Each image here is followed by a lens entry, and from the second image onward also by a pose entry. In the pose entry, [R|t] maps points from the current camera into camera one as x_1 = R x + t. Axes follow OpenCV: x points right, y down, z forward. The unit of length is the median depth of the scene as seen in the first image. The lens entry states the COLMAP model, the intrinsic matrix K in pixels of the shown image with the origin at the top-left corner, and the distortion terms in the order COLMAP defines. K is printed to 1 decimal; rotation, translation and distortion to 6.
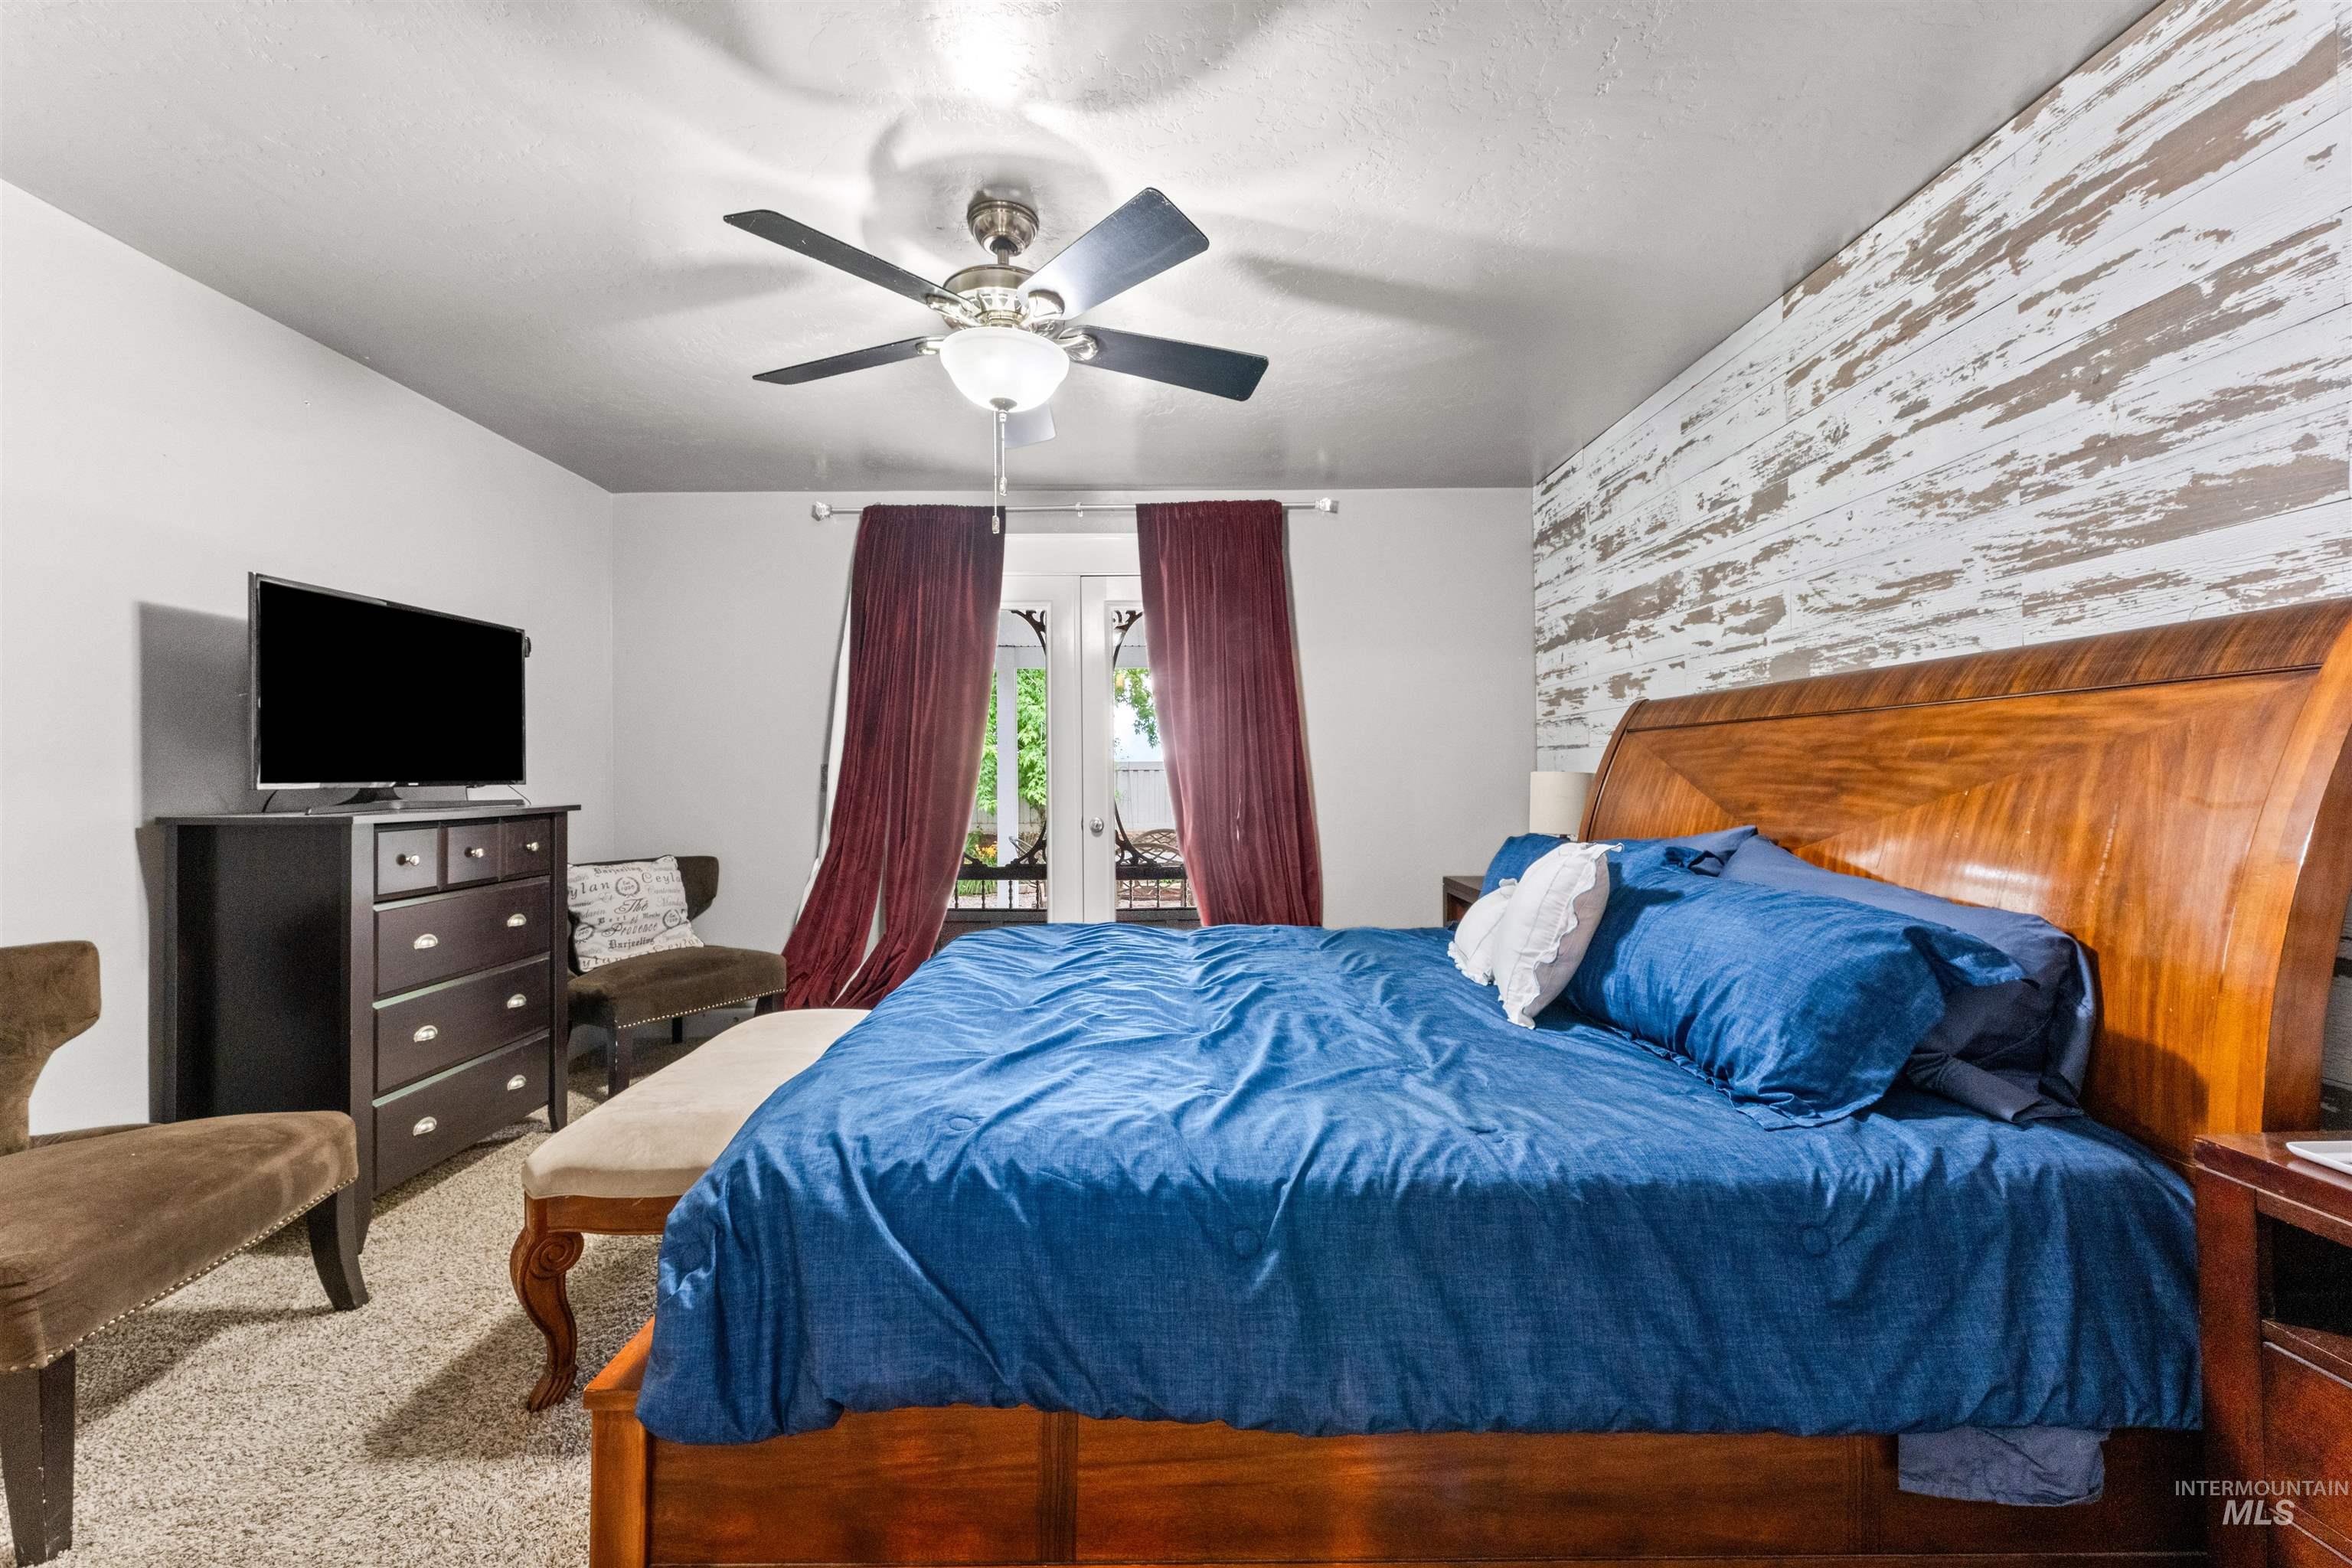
lens RADIAL K [[959.9, 0, 1175.6], [0, 959.9, 766.4], [0, 0, 1]] dist [0.008563, -0.000850]
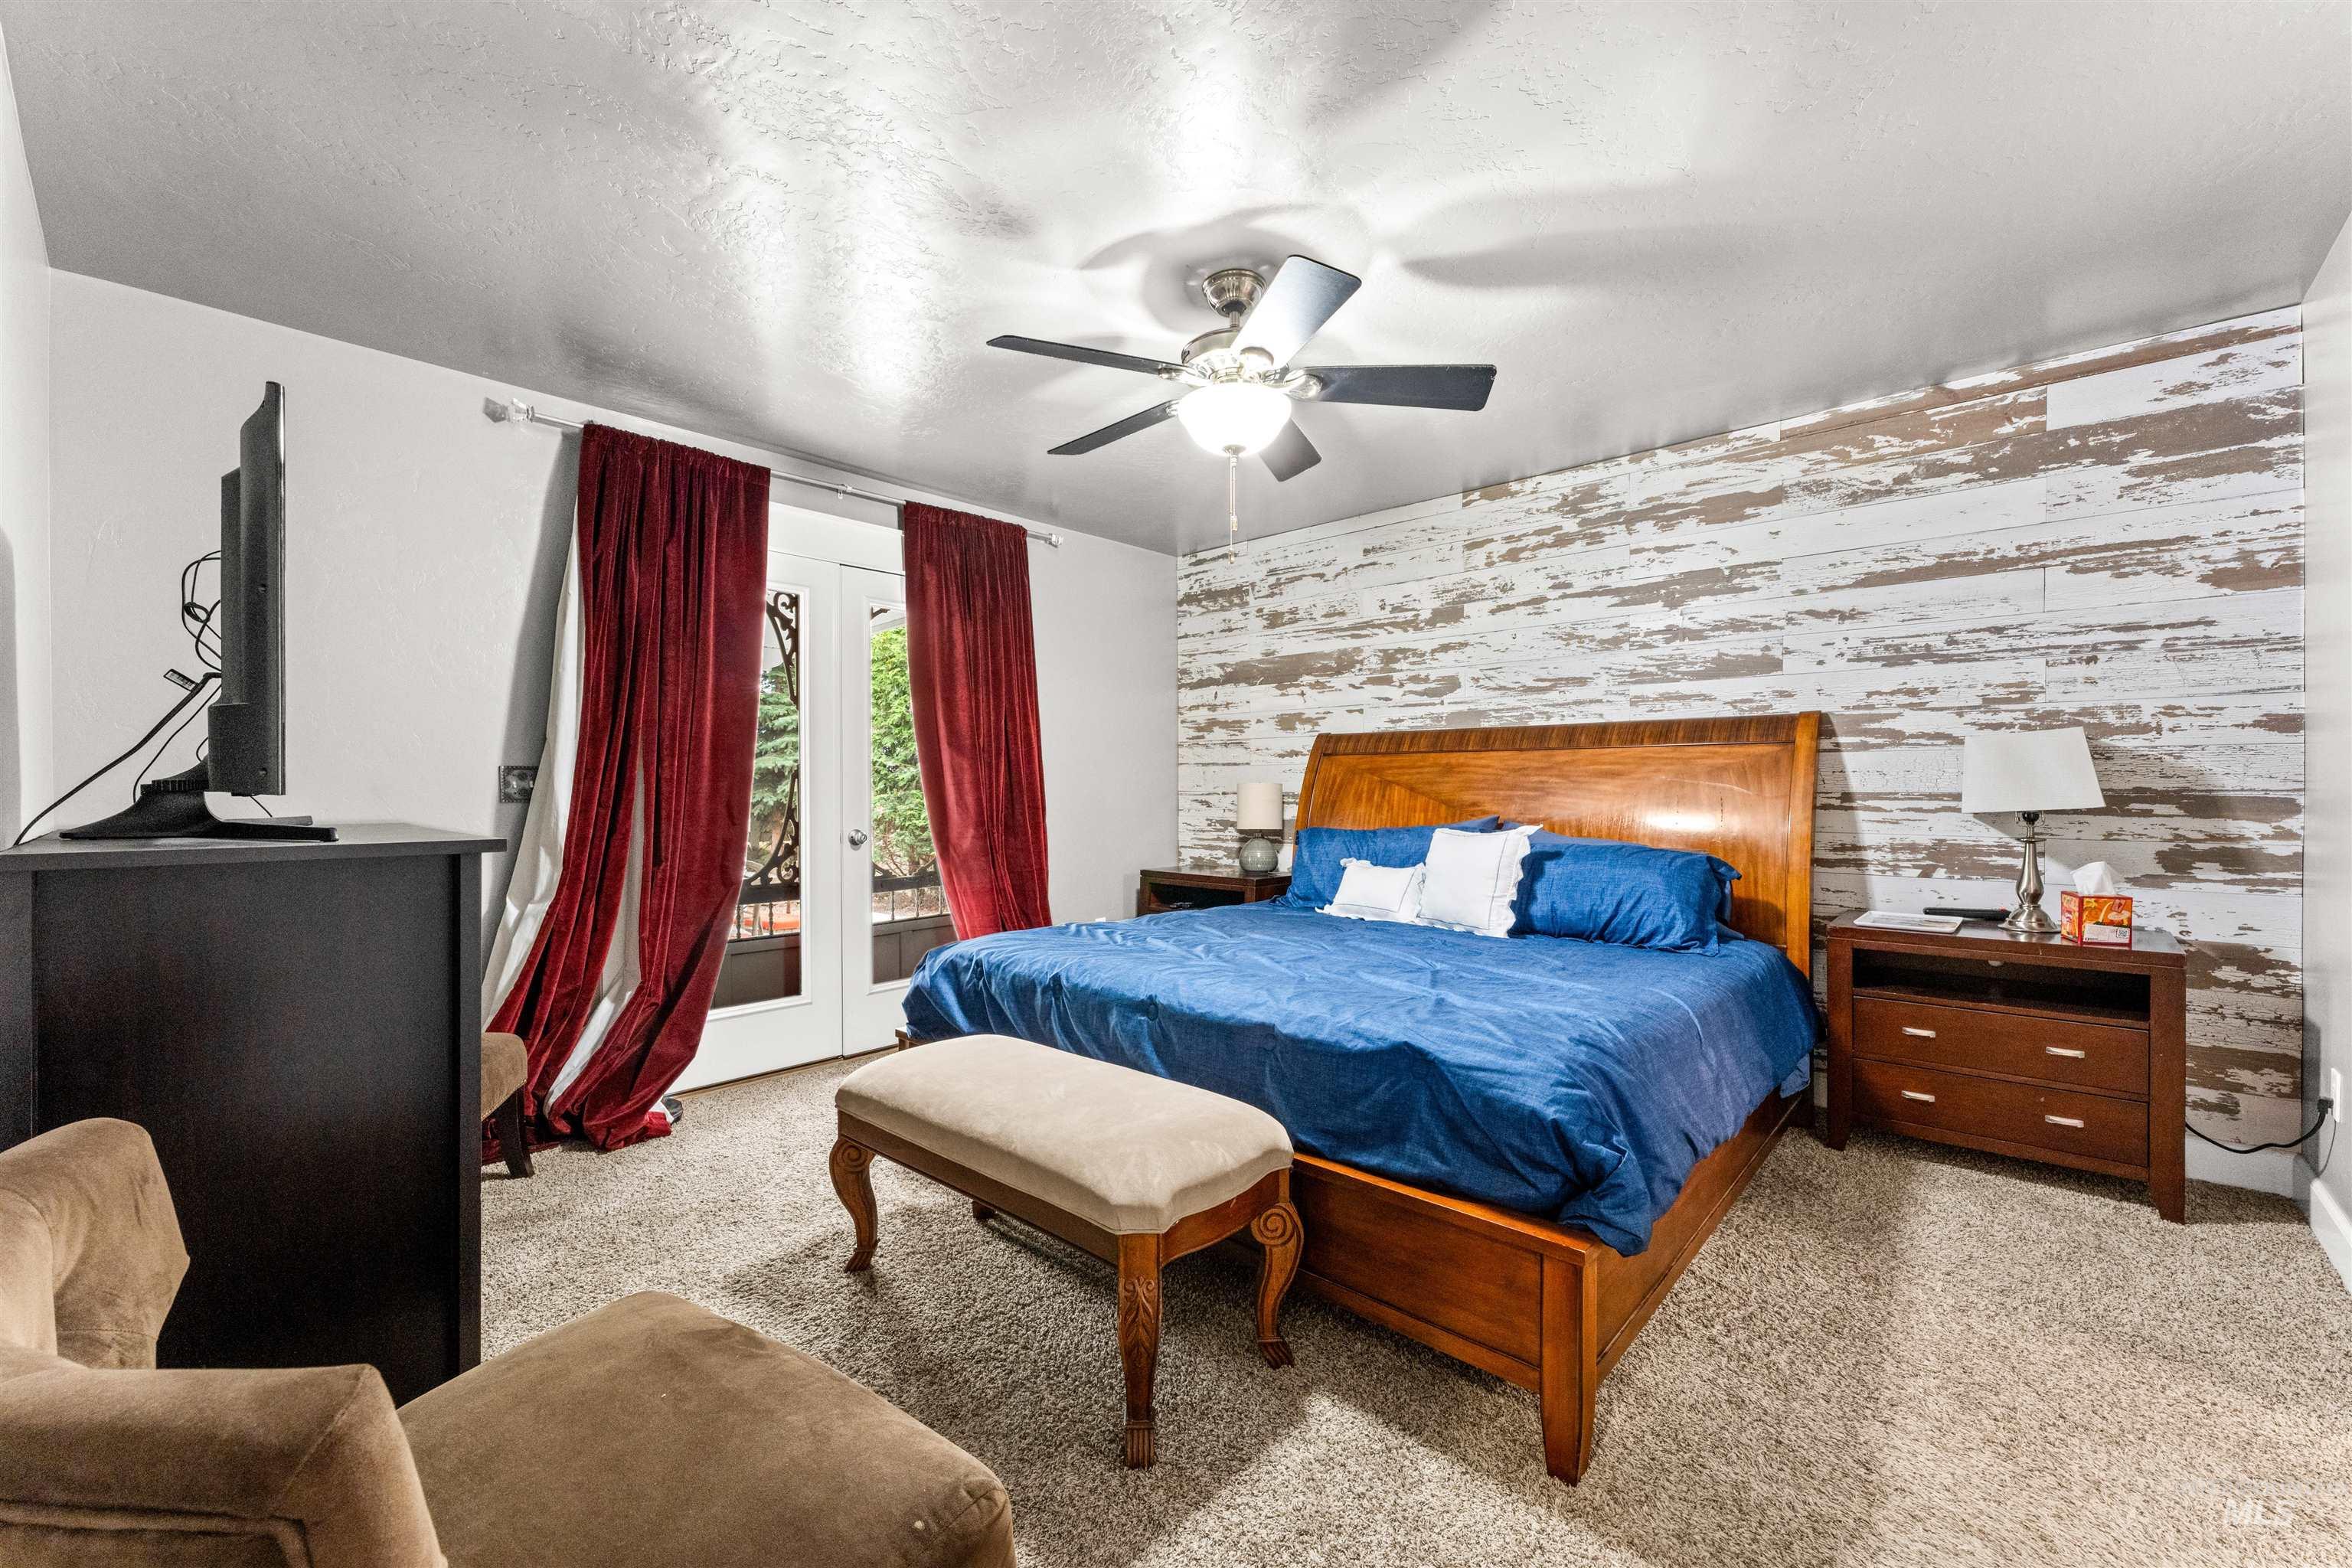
lens RADIAL K [[959.9, 0, 1161.2], [0, 959.9, 790.5], [0, 0, 1]] dist [0.008563, -0.000850]
pose [[0.687203, 0.004739, 0.726450, -1.005313], [-0.011638, 0.999922, 0.004486, 0.017664], [-0.726372, -0.011537, 0.687205, 0.270216]]
